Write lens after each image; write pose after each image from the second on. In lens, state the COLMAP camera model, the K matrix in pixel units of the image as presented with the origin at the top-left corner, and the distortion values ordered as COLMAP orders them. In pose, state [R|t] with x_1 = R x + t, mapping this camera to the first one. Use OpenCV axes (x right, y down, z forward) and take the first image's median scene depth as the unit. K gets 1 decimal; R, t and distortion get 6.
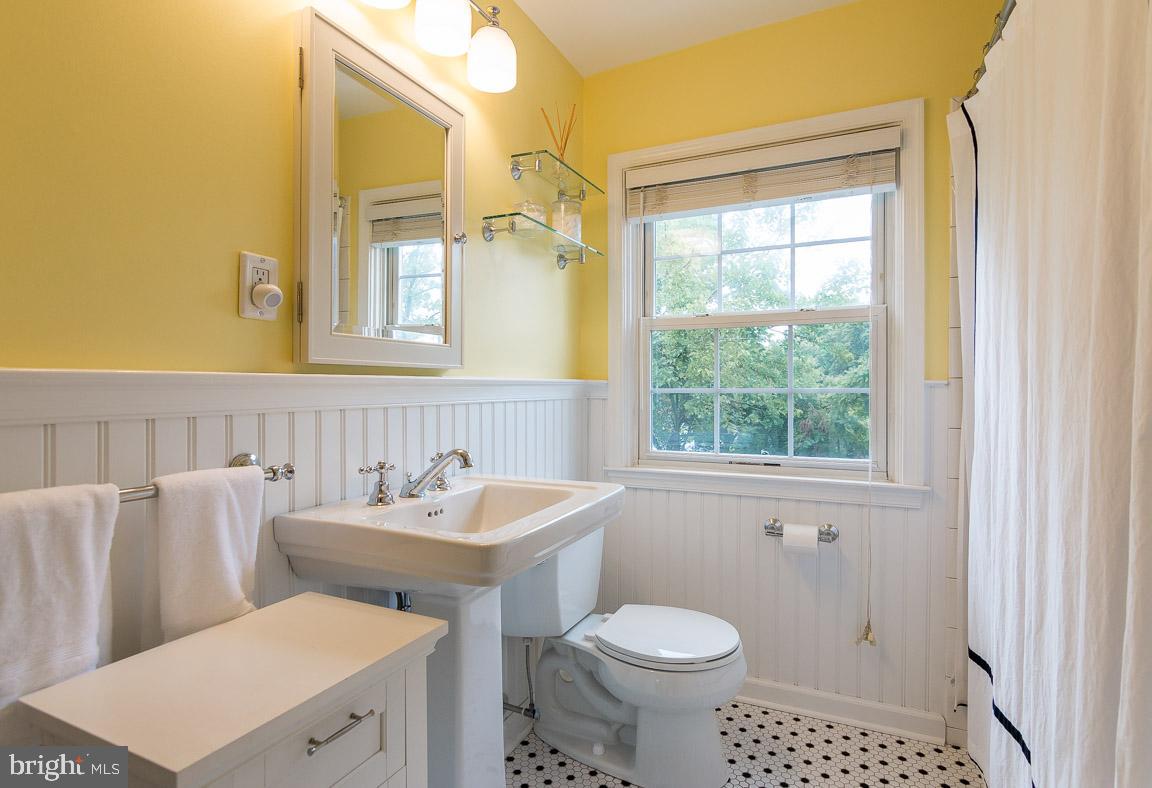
lens RADIAL K [[612.4, 0, 571.2], [0, 612.4, 391.5], [0, 0, 1]] dist [-0.000723, -0.000383]
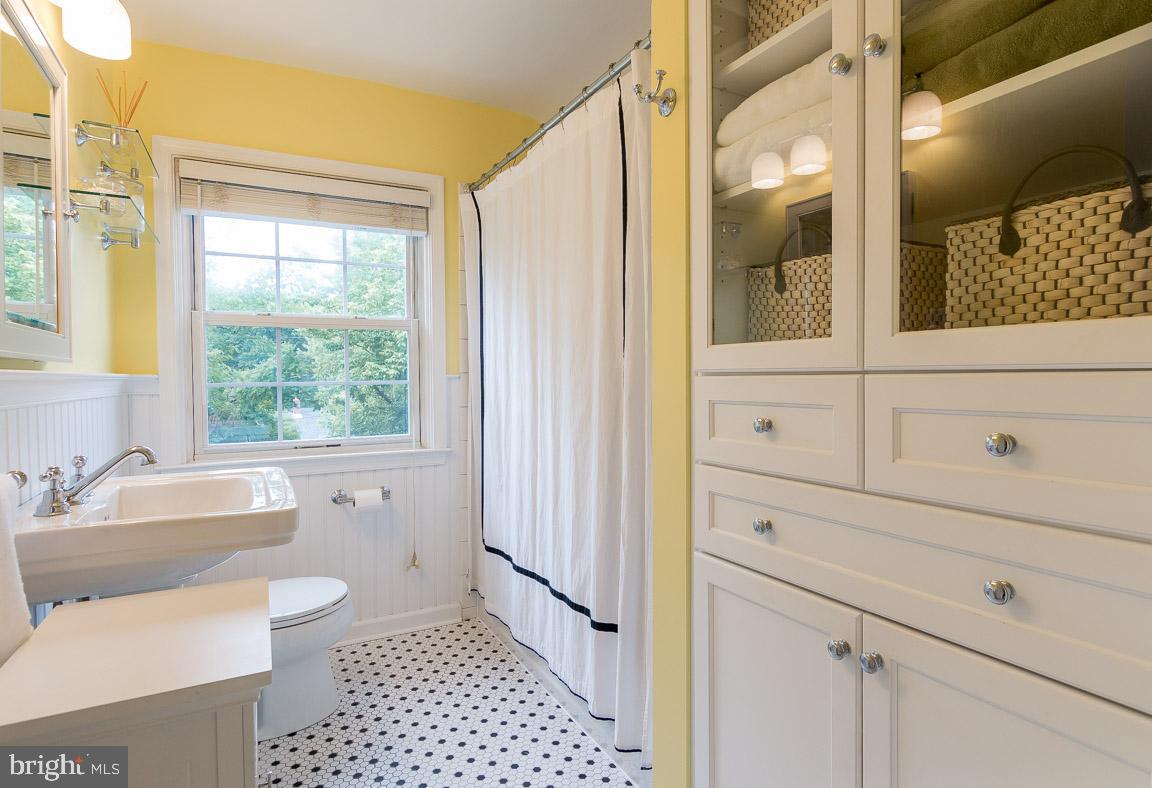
lens RADIAL K [[612.4, 0, 571.2], [0, 612.4, 391.5], [0, 0, 1]] dist [-0.000723, -0.000383]
pose [[0.594230, -0.023259, 0.803958, -0.374372], [0.014788, 0.999729, 0.017993, 0.000235], [-0.804159, 0.001197, 0.594413, -0.084339]]
